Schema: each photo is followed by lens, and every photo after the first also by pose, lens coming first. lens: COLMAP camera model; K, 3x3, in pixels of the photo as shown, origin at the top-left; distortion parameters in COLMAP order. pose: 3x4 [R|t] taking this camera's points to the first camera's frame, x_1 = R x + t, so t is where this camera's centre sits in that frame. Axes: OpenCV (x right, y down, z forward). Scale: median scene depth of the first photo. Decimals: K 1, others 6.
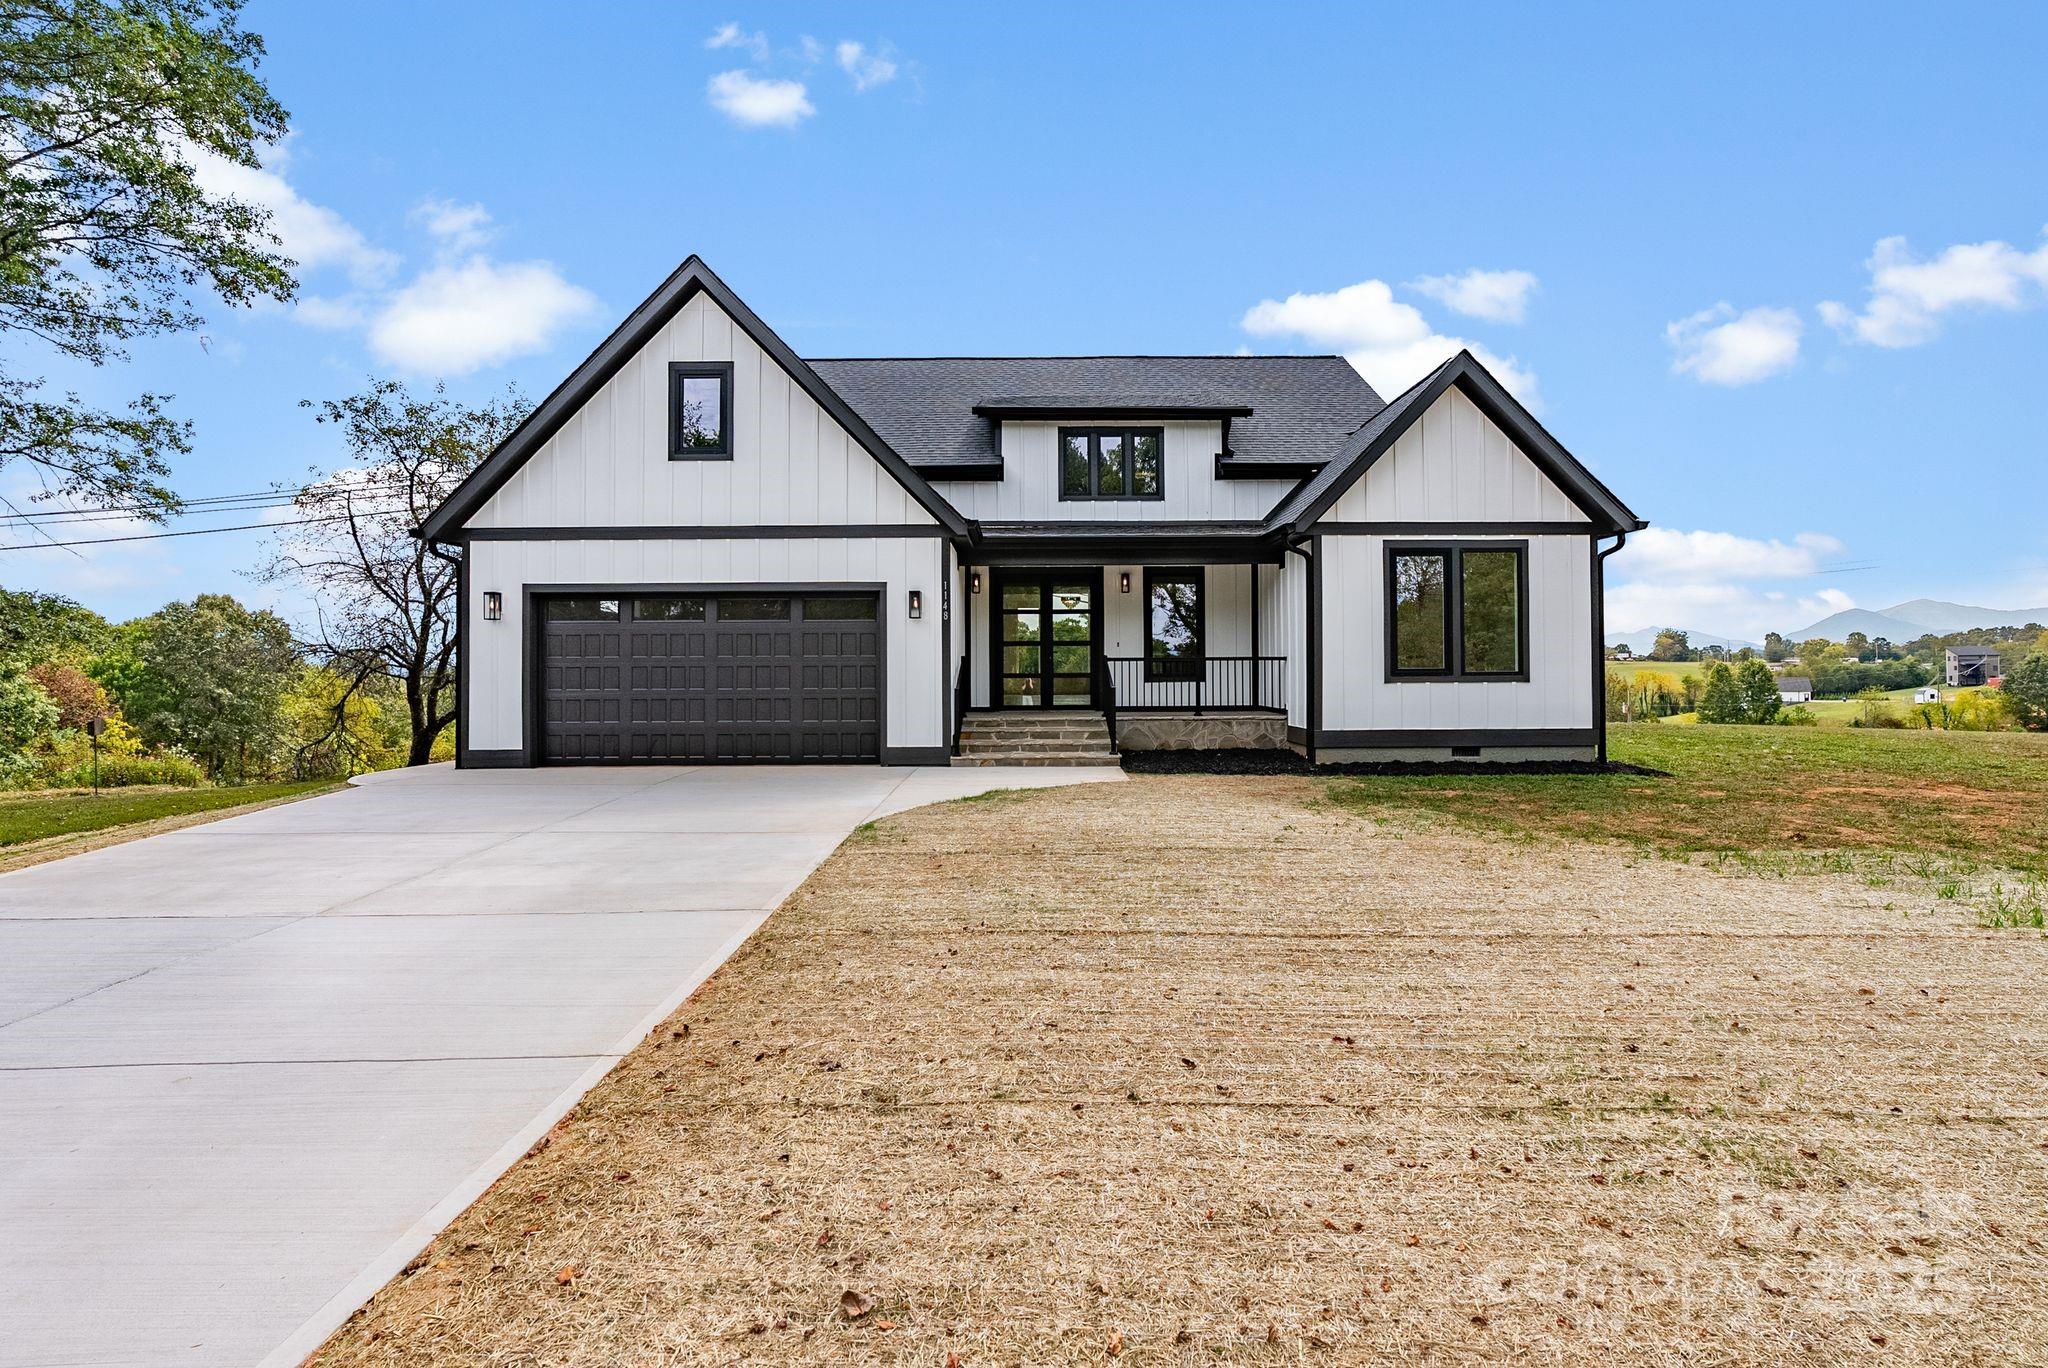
lens RADIAL K [[955.3, 0, 1028.4], [0, 955.3, 689.8], [0, 0, 1]] dist [-0.014368, -0.000065]
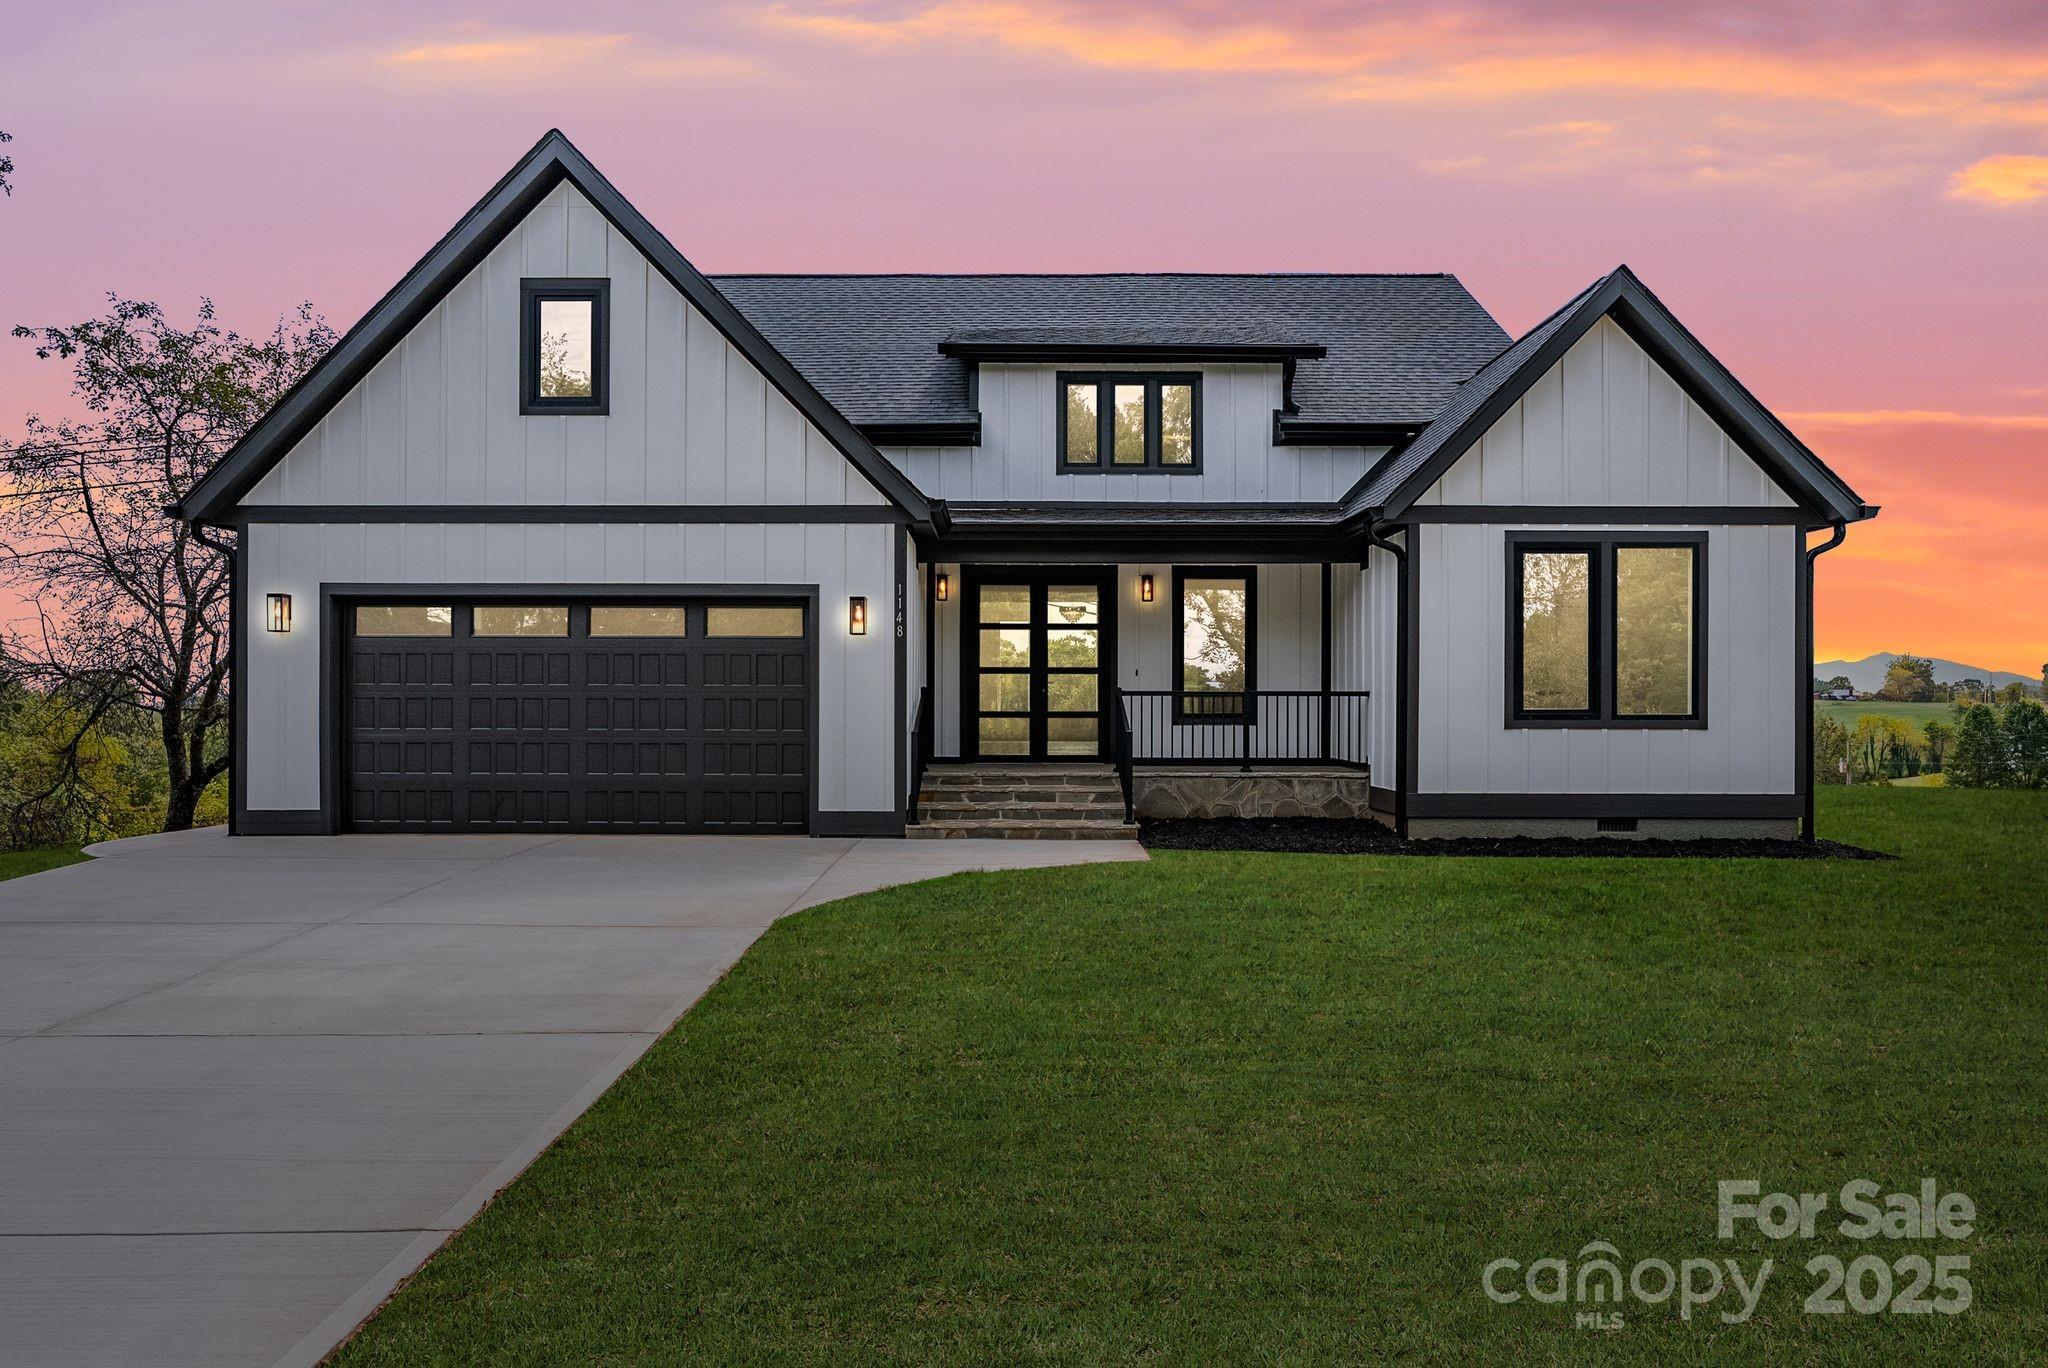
lens RADIAL K [[955.3, 0, 1028.4], [0, 955.3, 689.8], [0, 0, 1]] dist [-0.014368, -0.000065]
pose [[0.999925, 0.008515, 0.008779, 0.005335], [-0.008147, 0.999123, -0.041066, -0.004051], [-0.009121, 0.040992, 0.999118, 0.281094]]
